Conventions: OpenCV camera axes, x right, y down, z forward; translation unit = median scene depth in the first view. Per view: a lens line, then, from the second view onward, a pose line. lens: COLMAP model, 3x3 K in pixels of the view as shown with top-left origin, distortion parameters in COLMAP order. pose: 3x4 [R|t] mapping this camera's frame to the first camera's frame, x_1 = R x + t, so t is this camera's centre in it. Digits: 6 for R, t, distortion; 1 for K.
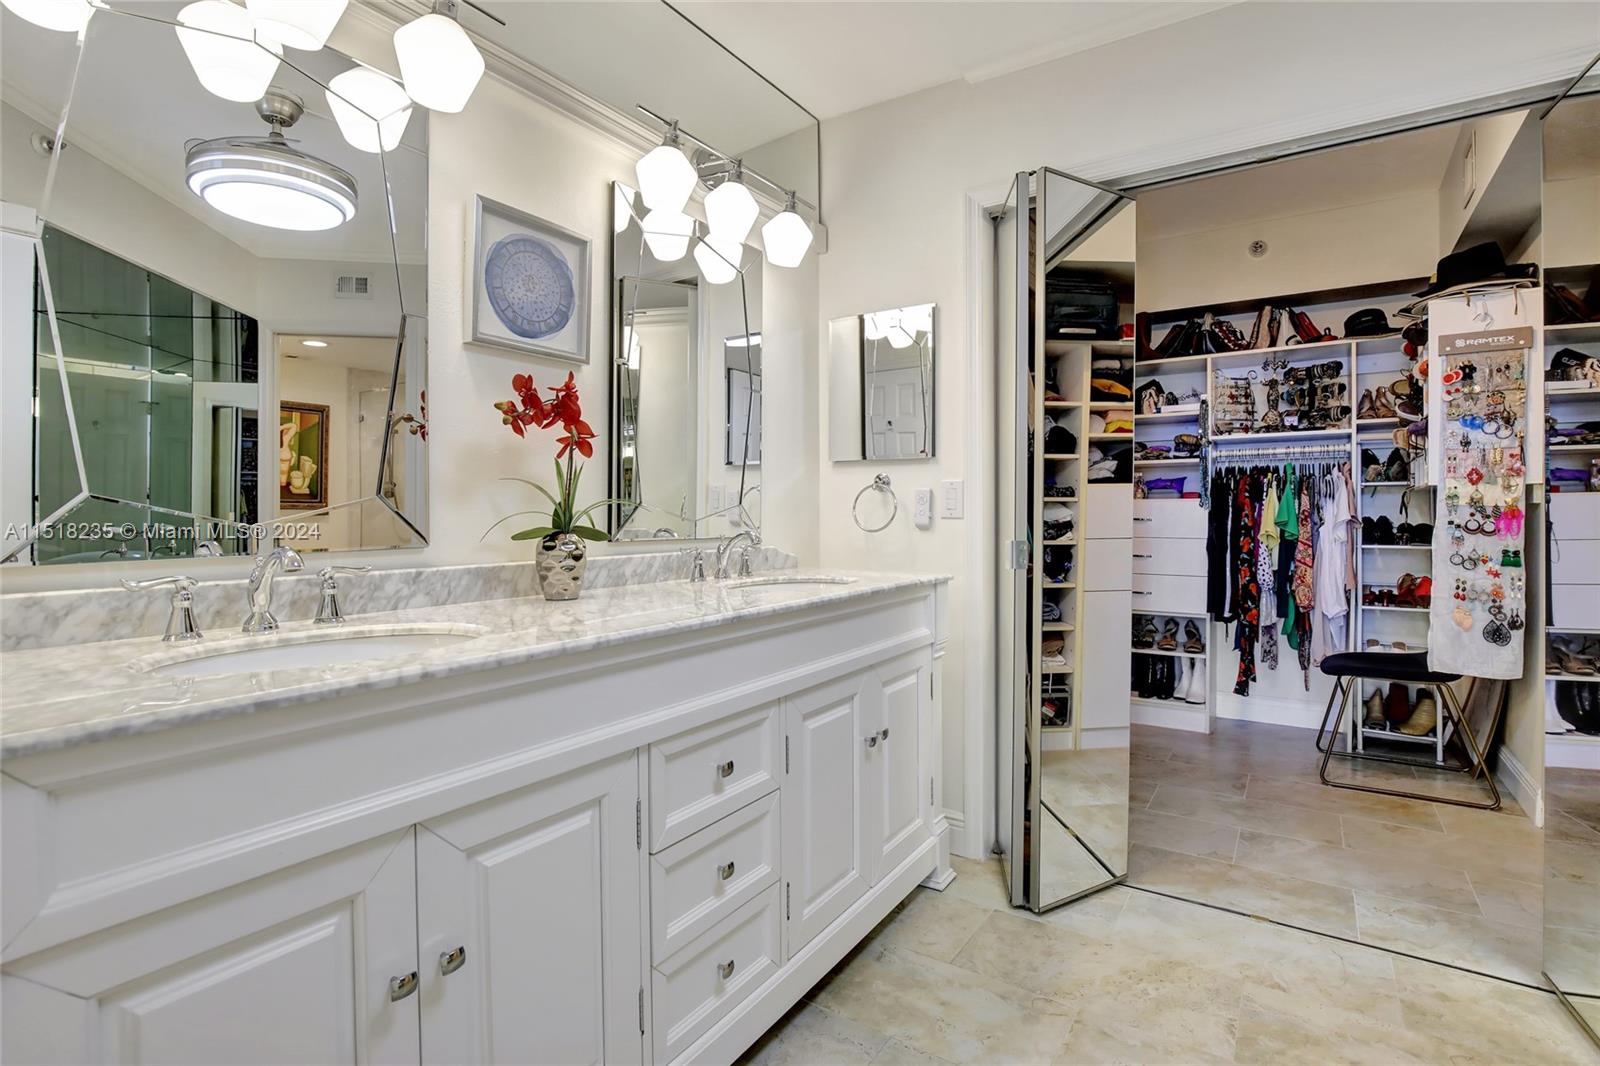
lens RADIAL K [[741.1, 0, 802.8], [0, 741.1, 511.6], [0, 0, 1]] dist [-0.029561, -0.000122]
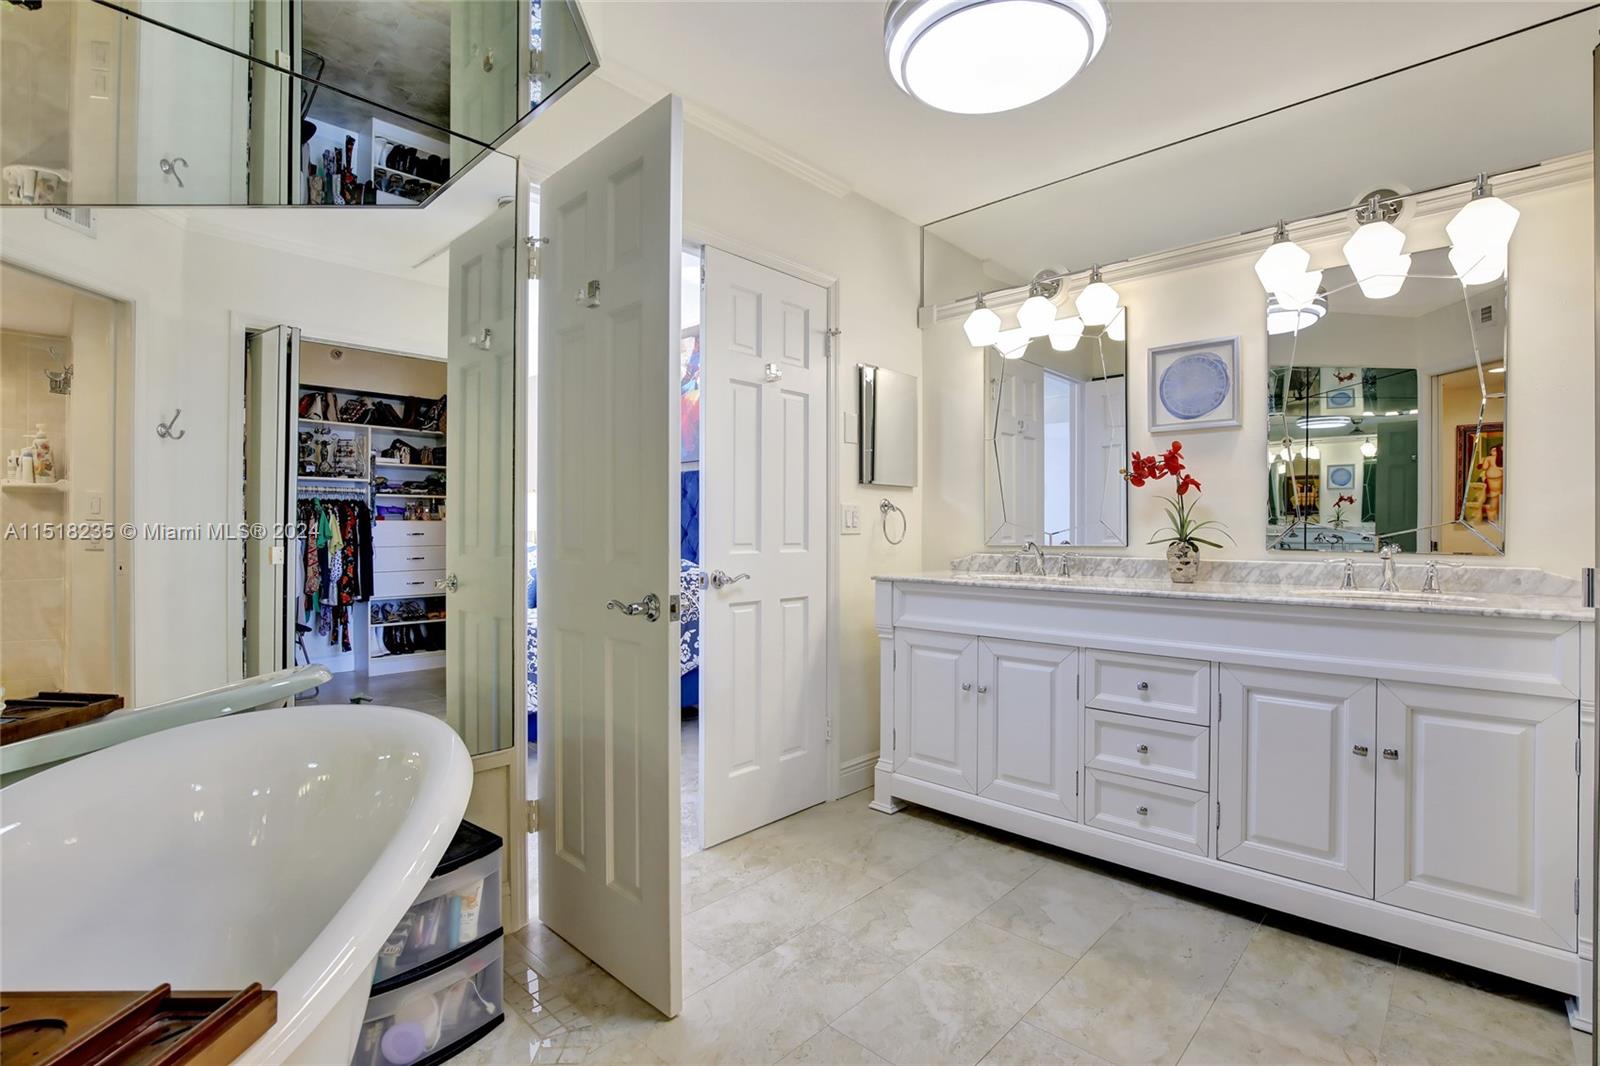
lens RADIAL K [[730.5, 0, 821.2], [0, 730.5, 534.7], [0, 0, 1]] dist [-0.029470, 0.000606]
pose [[-0.142456, 0.009360, -0.989757, 1.382605], [0.000444, 0.999956, 0.009393, -0.000381], [0.989801, 0.000898, -0.142454, 0.458210]]
